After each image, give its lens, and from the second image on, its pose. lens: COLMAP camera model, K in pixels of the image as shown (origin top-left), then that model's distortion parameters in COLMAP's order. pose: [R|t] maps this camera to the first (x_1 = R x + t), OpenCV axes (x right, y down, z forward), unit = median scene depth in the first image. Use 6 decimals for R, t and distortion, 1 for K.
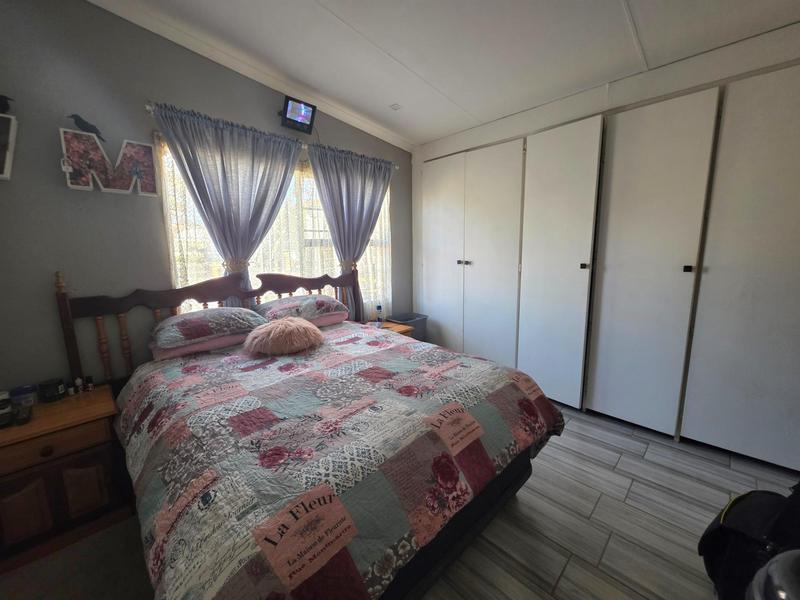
lens RADIAL K [[317.6, 0, 398.4], [0, 317.6, 295.9], [0, 0, 1]] dist [-0.002338, 0.000474]
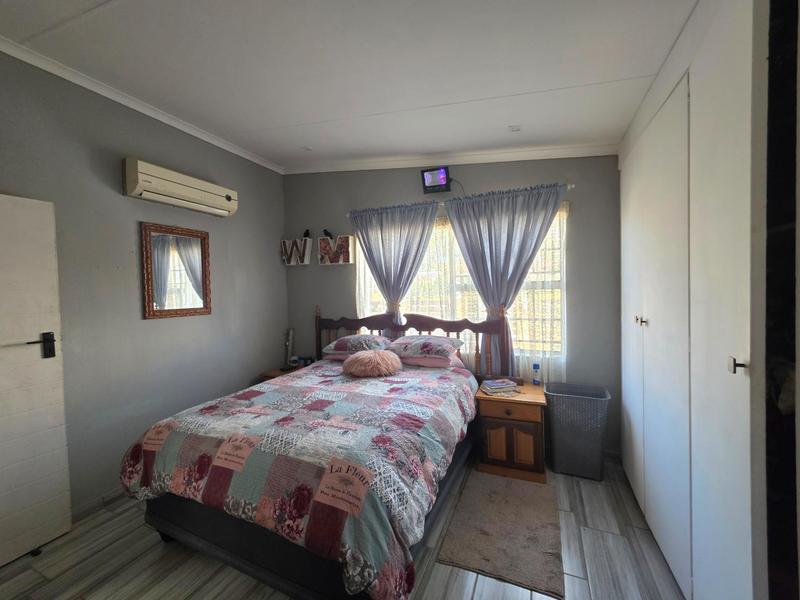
lens RADIAL K [[317.6, 0, 403.3], [0, 317.6, 300.2], [0, 0, 1]] dist [-0.002338, 0.000474]
pose [[0.377339, 0.040548, -0.925187, 0.876746], [-0.115561, 0.993294, -0.003599, -0.139599], [0.918837, 0.108273, 0.379494, 0.600968]]
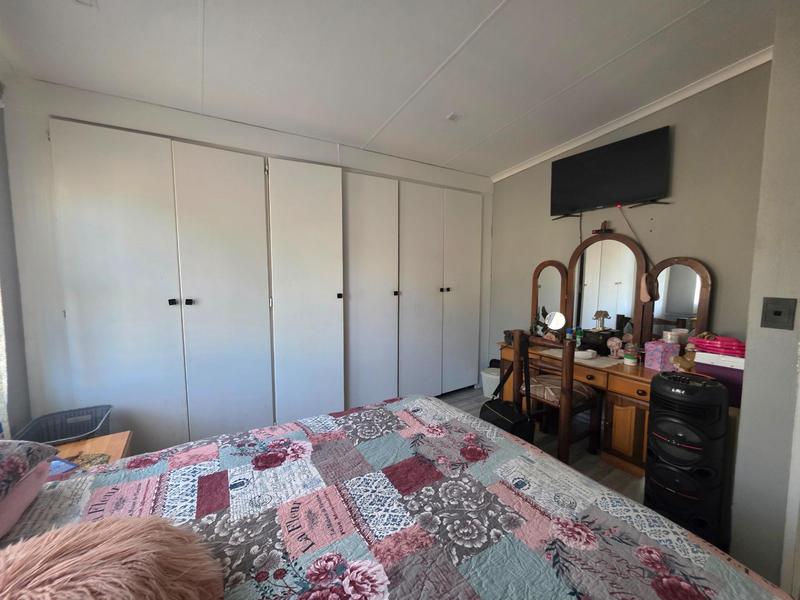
lens RADIAL K [[317.6, 0, 398.0], [0, 317.6, 298.1], [0, 0, 1]] dist [-0.002338, 0.000474]
pose [[0.217140, -0.065538, 0.973938, -0.533252], [0.143640, 0.989027, 0.034528, -0.109546], [-0.965514, 0.132399, 0.224171, 0.631467]]
